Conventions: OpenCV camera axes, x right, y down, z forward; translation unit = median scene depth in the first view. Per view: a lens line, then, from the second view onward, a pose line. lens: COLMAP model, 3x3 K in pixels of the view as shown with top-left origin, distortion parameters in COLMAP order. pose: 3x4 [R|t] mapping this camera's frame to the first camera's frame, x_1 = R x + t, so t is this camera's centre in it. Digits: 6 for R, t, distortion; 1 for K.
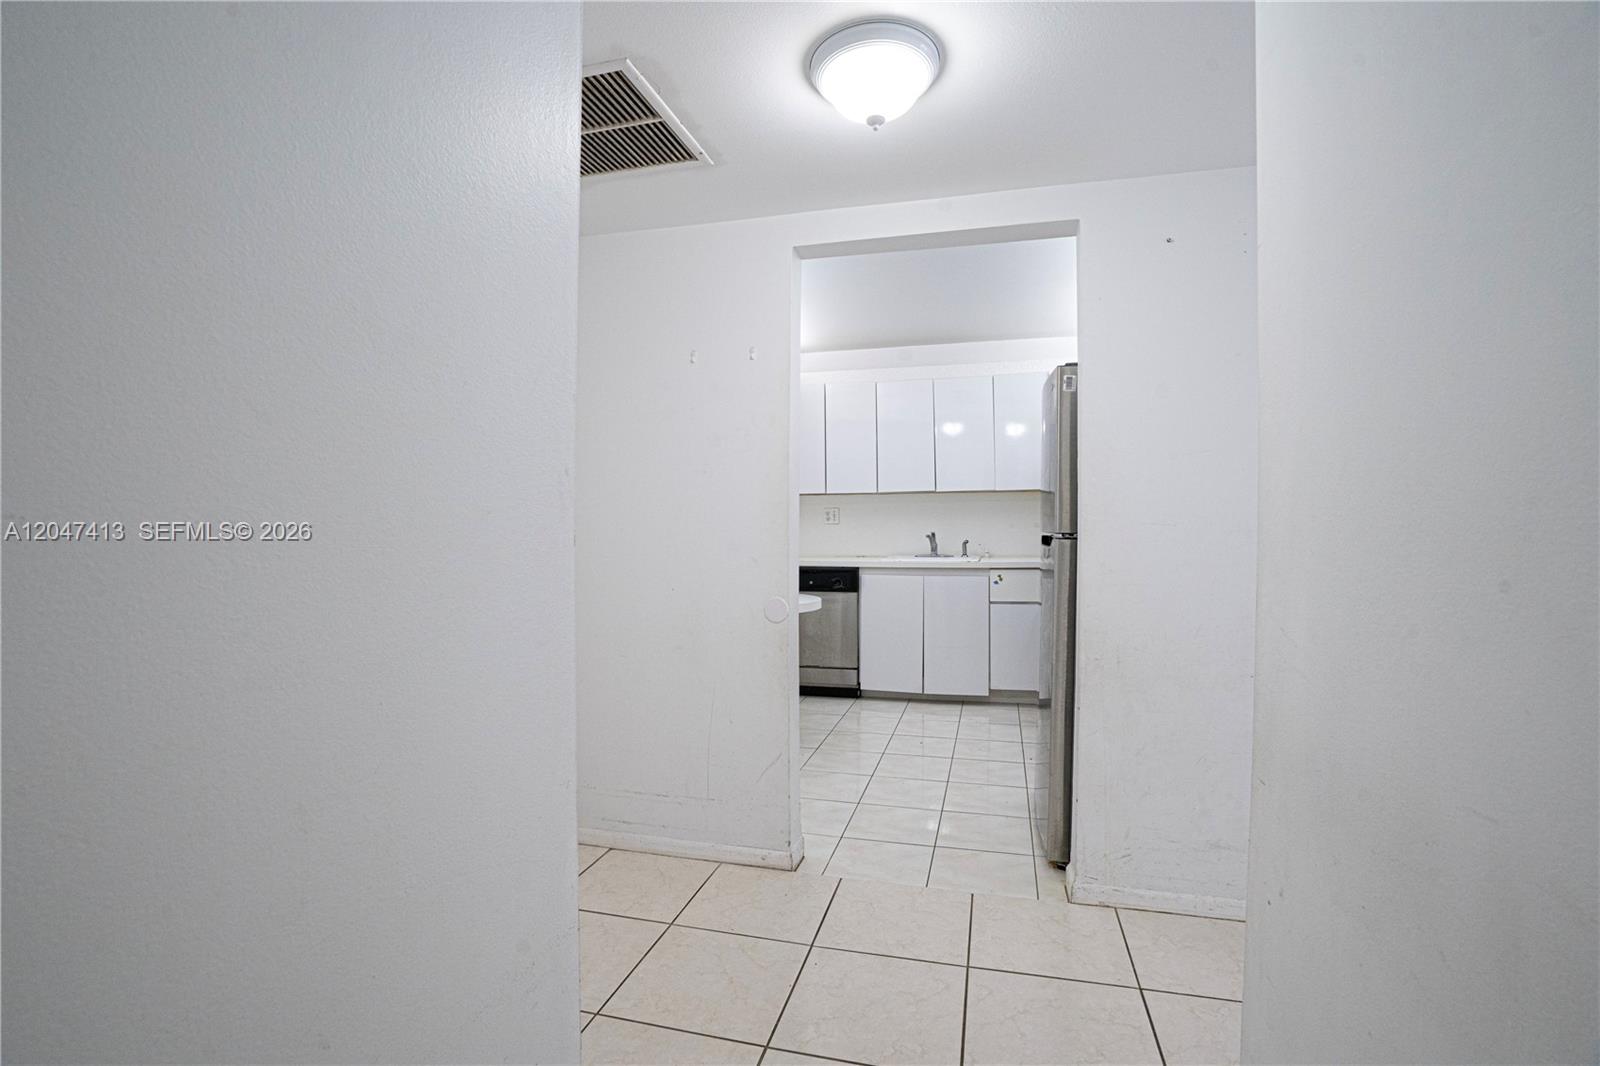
lens RADIAL K [[764.4, 0, 835.2], [0, 764.4, 531.4], [0, 0, 1]] dist [-0.042796, 0.012764]
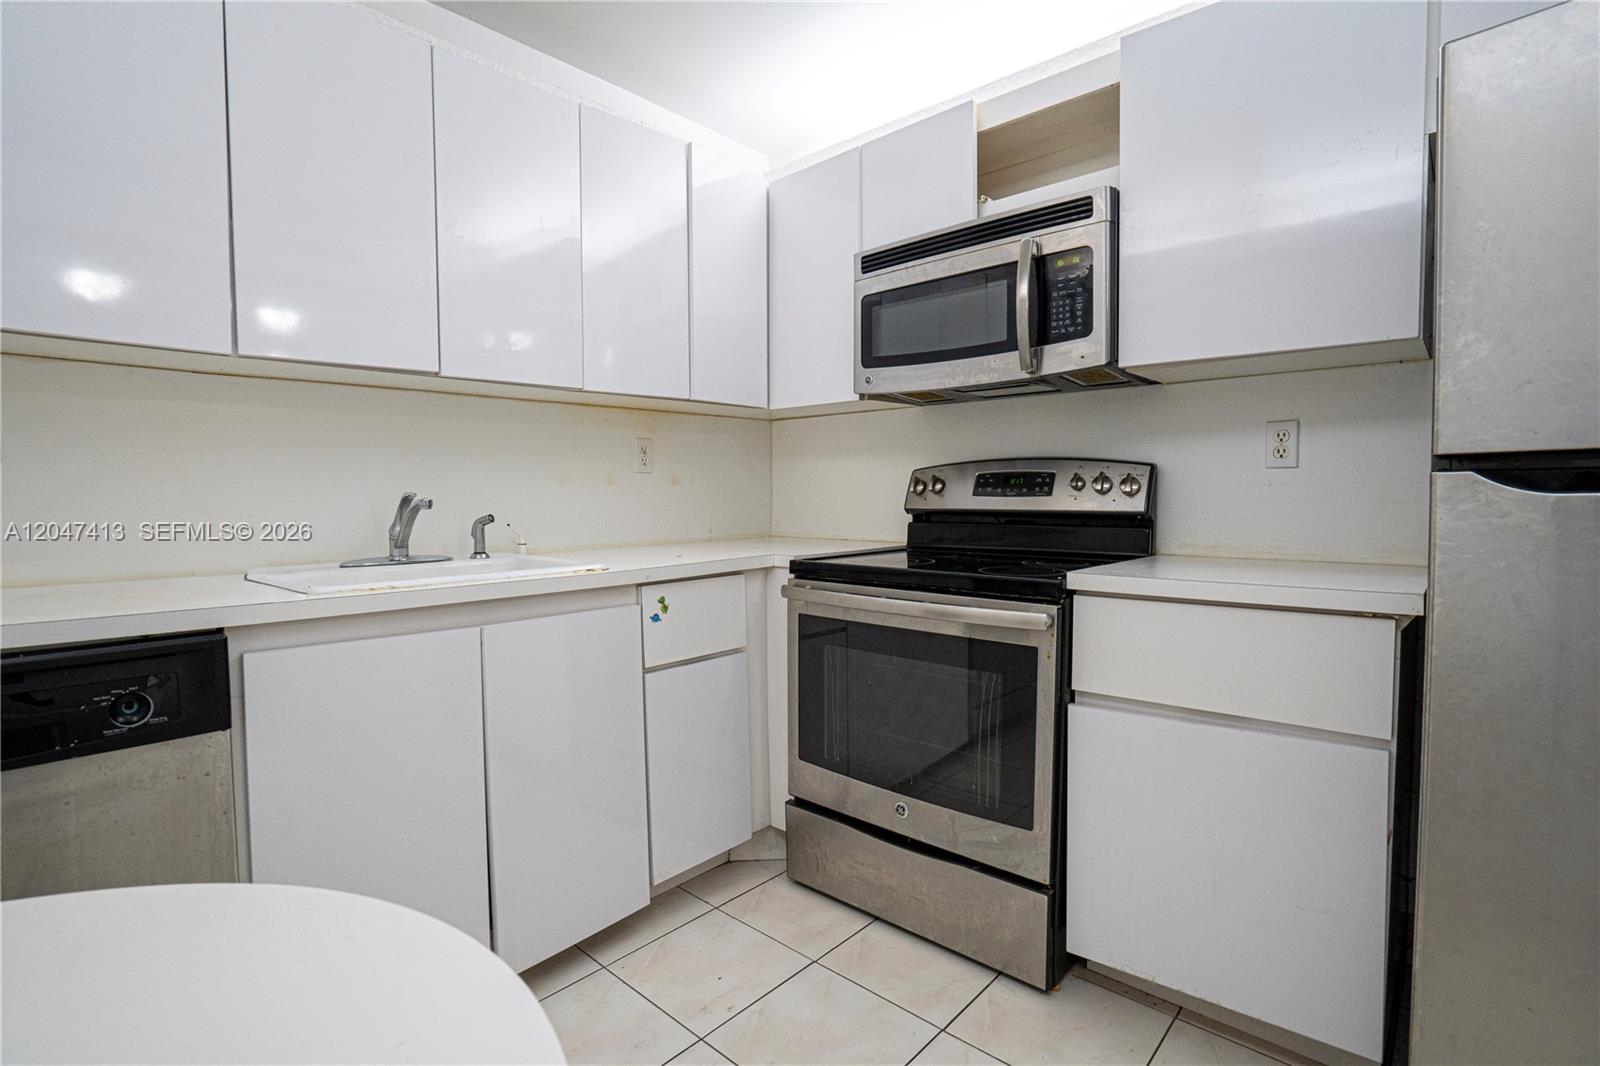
lens RADIAL K [[764.4, 0, 835.2], [0, 764.4, 531.4], [0, 0, 1]] dist [-0.042796, 0.012764]
pose [[0.487019, -0.044370, 0.872264, -0.083719], [0.011447, 0.998947, 0.044423, 0.005563], [-0.873316, -0.011650, 0.487014, 0.704534]]
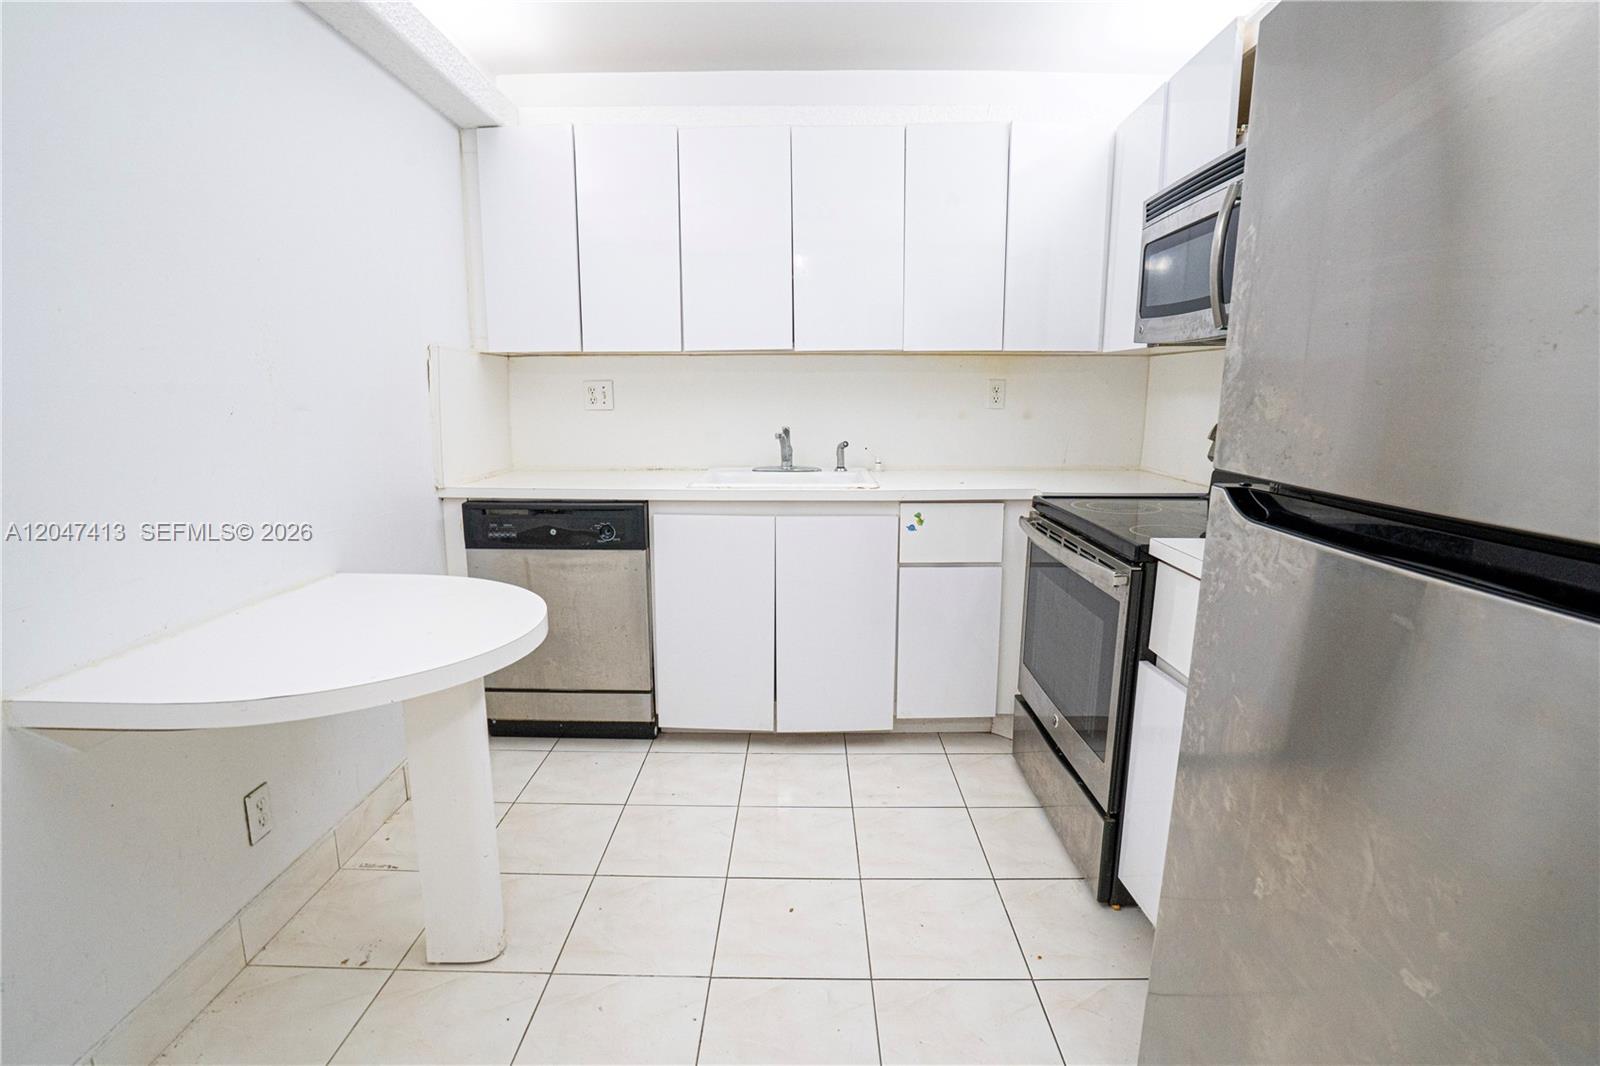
lens RADIAL K [[793.1, 0, 800.0], [0, 793.1, 533.0], [0, 0, 1]] dist [-0.099323, -0.000138]
pose [[0.979414, -0.032548, 0.199221, 0.024773], [-0.002182, 0.985150, 0.171682, -0.022791], [-0.201851, -0.168582, 0.964799, 0.470450]]
